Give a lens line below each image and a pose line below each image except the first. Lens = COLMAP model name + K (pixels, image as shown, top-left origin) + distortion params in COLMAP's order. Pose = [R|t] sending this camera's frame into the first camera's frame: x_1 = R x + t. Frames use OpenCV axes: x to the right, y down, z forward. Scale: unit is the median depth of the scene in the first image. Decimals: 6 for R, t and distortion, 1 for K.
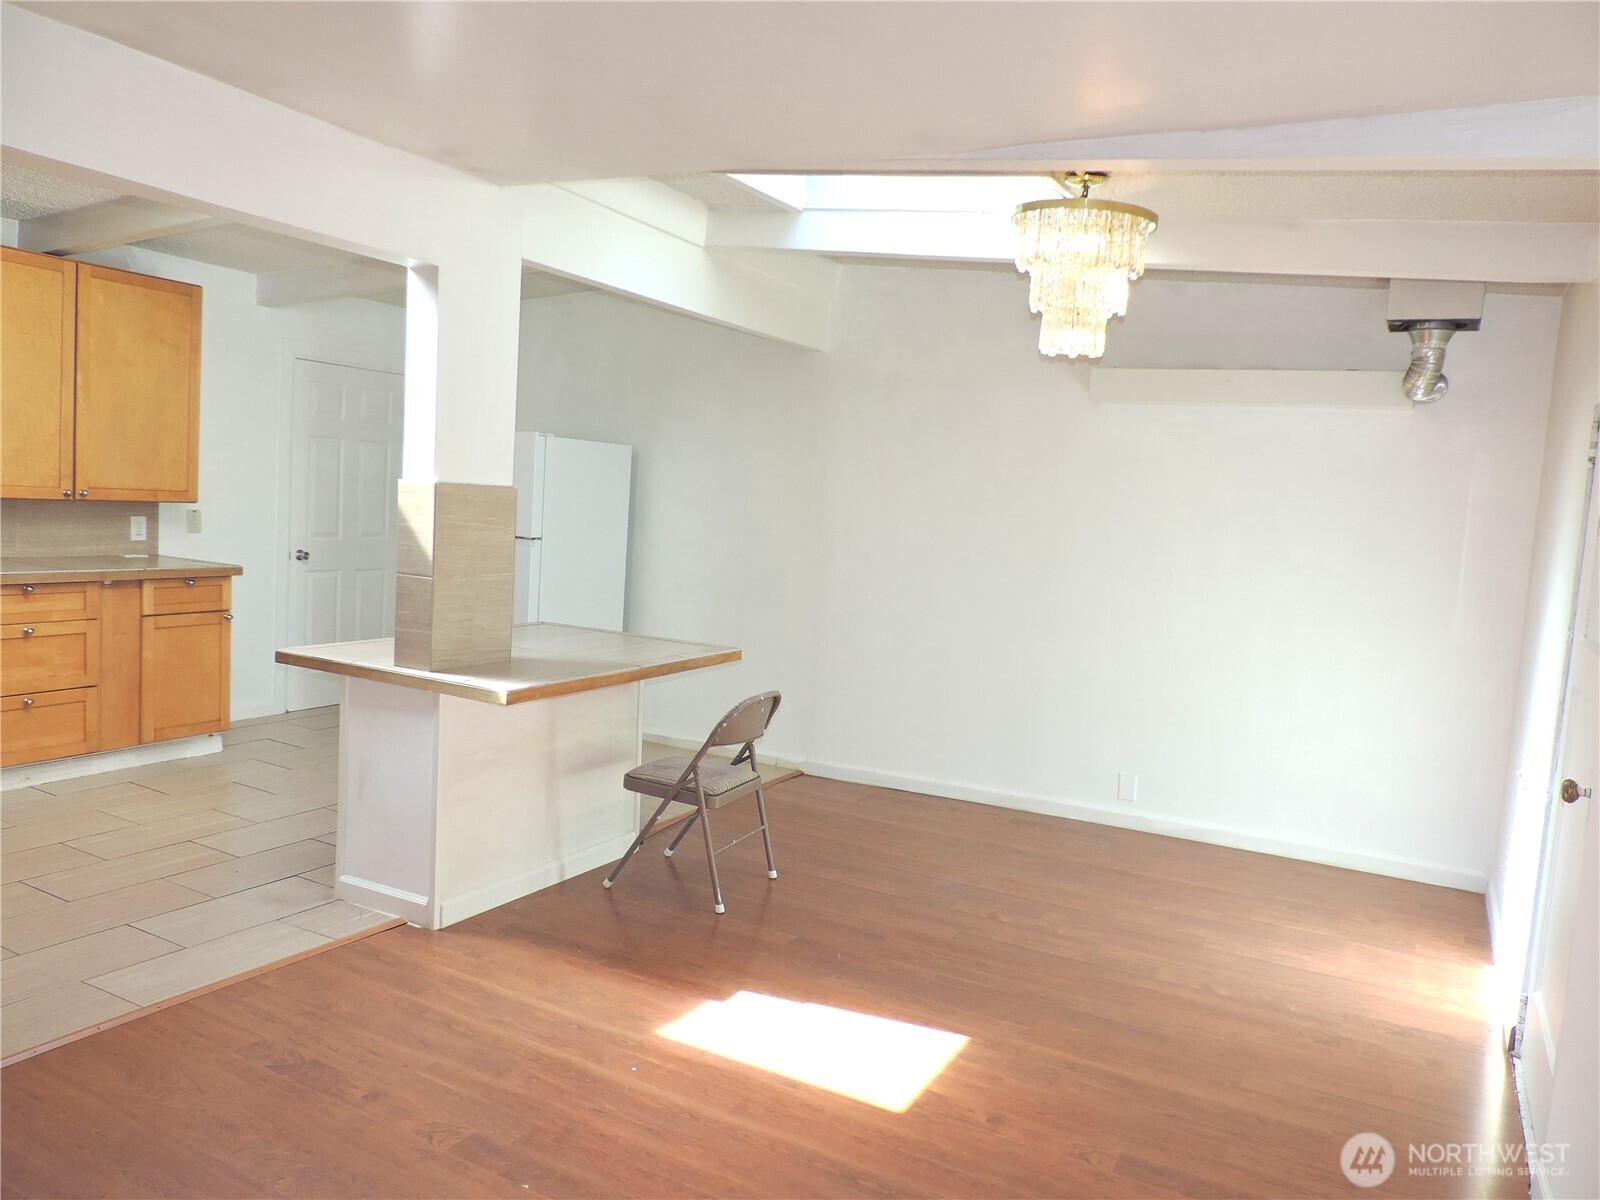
lens RADIAL K [[1137.4, 0, 800.4], [0, 1137.4, 599.6], [0, 0, 1]] dist [-0.024212, -0.000018]
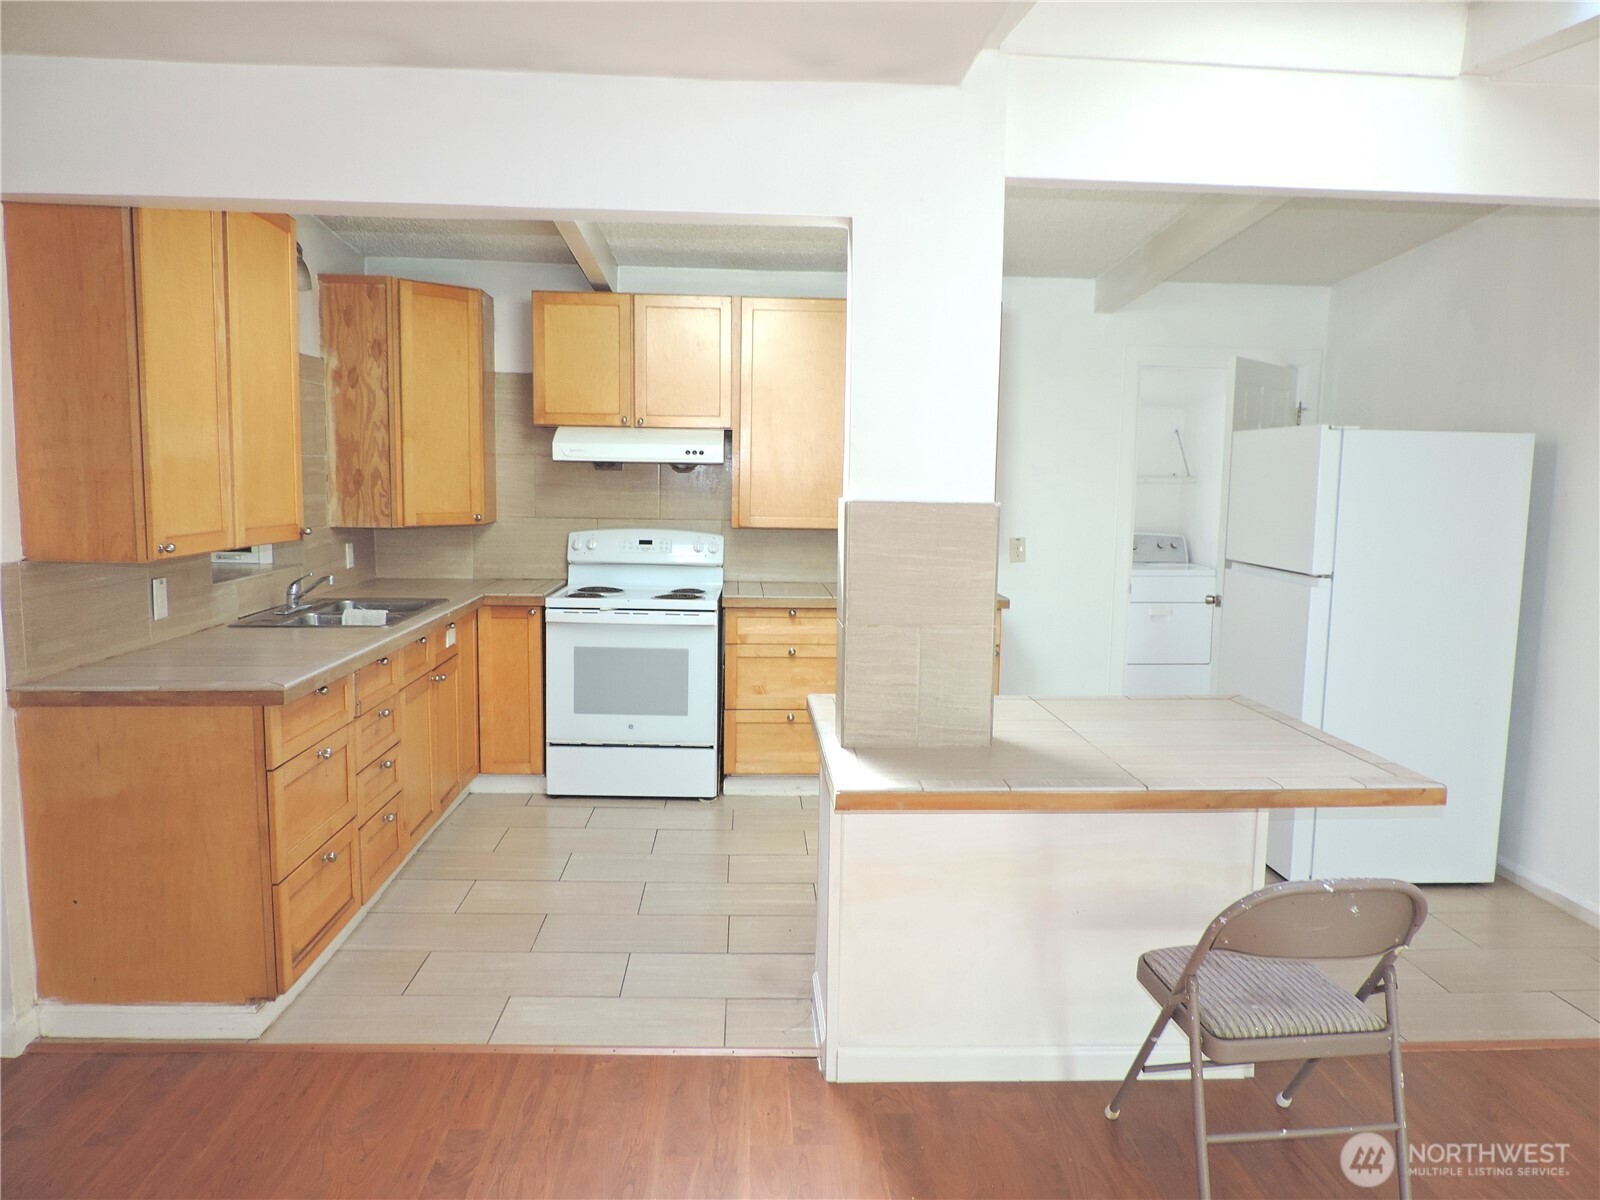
lens RADIAL K [[1137.4, 0, 797.2], [0, 1137.4, 603.7], [0, 0, 1]] dist [-0.024212, -0.000018]
pose [[0.518324, 0.042785, -0.854113, 0.272366], [-0.059736, 0.998120, 0.013748, -0.036872], [0.853095, 0.043895, 0.519905, 0.493583]]
